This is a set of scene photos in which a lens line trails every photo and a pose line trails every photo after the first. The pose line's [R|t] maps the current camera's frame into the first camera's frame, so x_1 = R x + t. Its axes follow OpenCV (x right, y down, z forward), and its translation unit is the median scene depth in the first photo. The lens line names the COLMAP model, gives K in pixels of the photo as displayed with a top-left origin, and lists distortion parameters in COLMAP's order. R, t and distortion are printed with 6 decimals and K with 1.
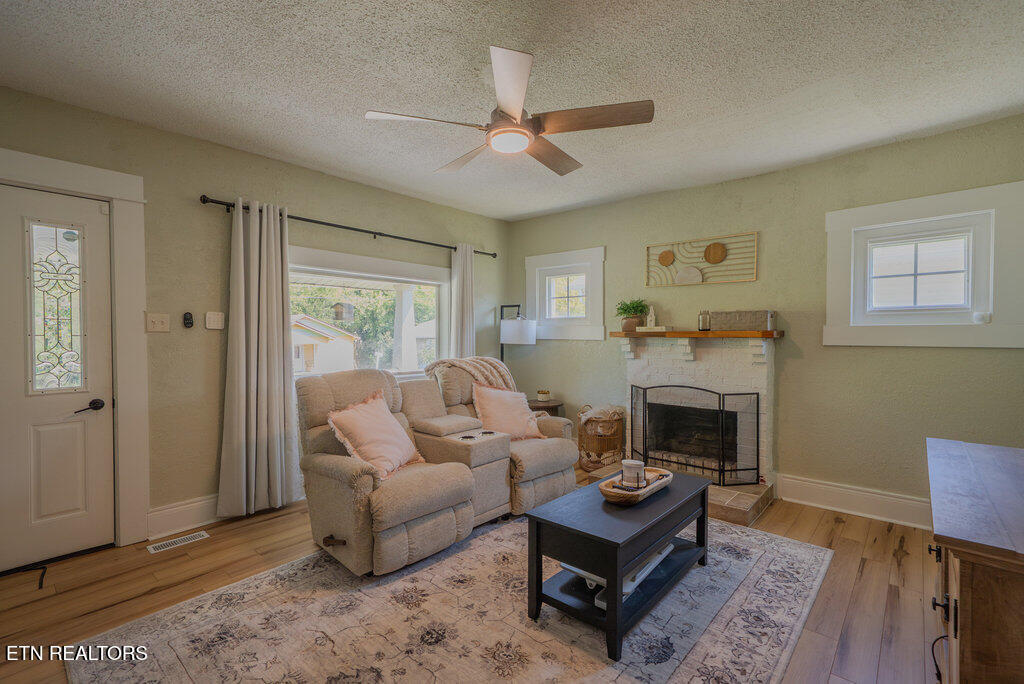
lens RADIAL K [[458.6, 0, 512.0], [0, 458.6, 342.0], [0, 0, 1]] dist [0.011338, -0.000408]
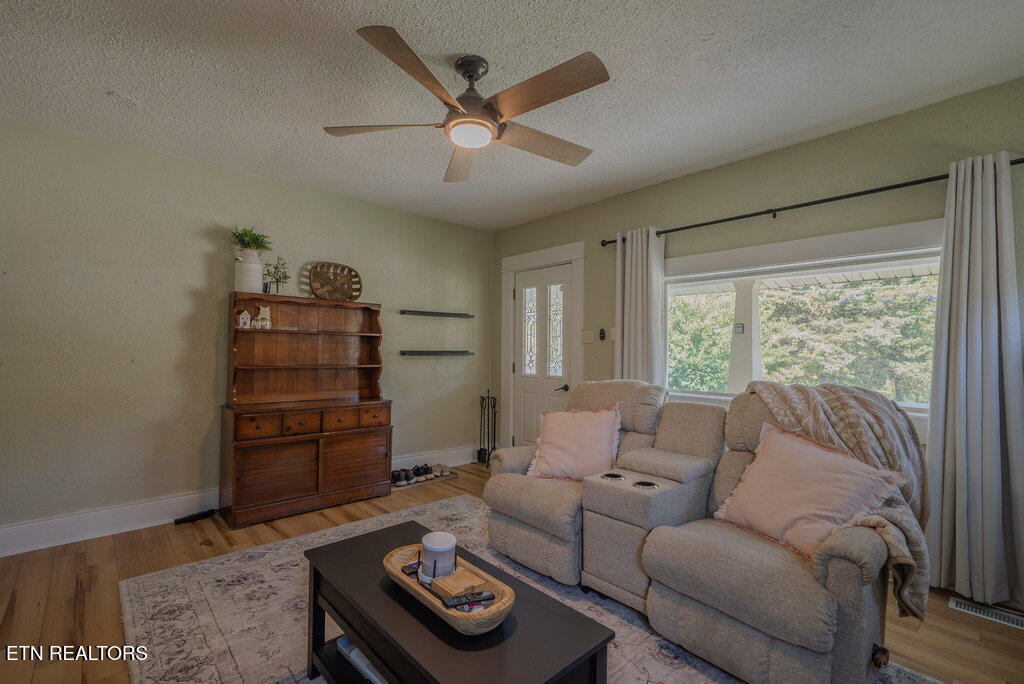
lens RADIAL K [[469.4, 0, 512.0], [0, 469.4, 342.0], [0, 0, 1]] dist [0.001249, -0.000037]
pose [[-0.106113, 0.003828, -0.994347, 0.735180], [-0.002317, 0.999989, 0.004097, -0.031330], [0.994351, 0.002739, -0.106103, 0.920966]]
